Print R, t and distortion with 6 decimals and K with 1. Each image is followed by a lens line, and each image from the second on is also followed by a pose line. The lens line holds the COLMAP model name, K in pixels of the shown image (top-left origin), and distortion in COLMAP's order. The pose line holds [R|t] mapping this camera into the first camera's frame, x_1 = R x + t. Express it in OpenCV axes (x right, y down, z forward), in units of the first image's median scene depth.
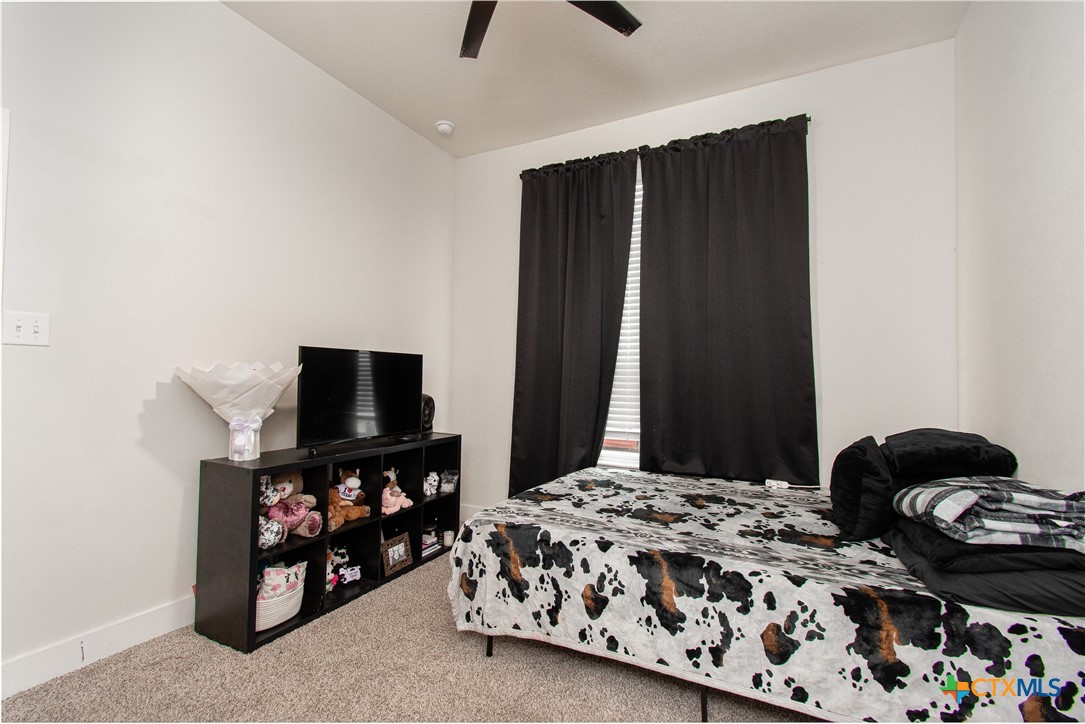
lens RADIAL K [[480.8, 0, 548.0], [0, 480.8, 364.8], [0, 0, 1]] dist [0.001349, -0.001855]
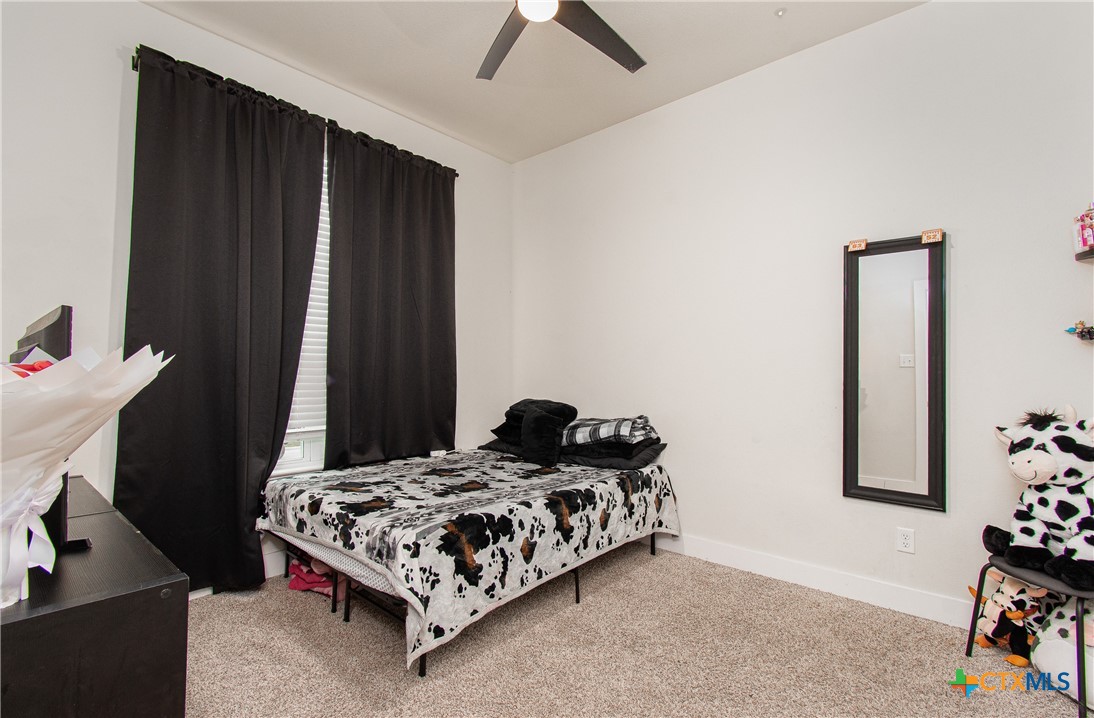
lens RADIAL K [[503.4, 0, 548.5], [0, 503.4, 360.1], [0, 0, 1]] dist [-0.002462, 0.000065]
pose [[0.237338, 0.010206, 0.971374, -1.109272], [-0.026895, 0.999631, -0.003931, 0.000513], [-0.971055, -0.025192, 0.237524, 0.612175]]
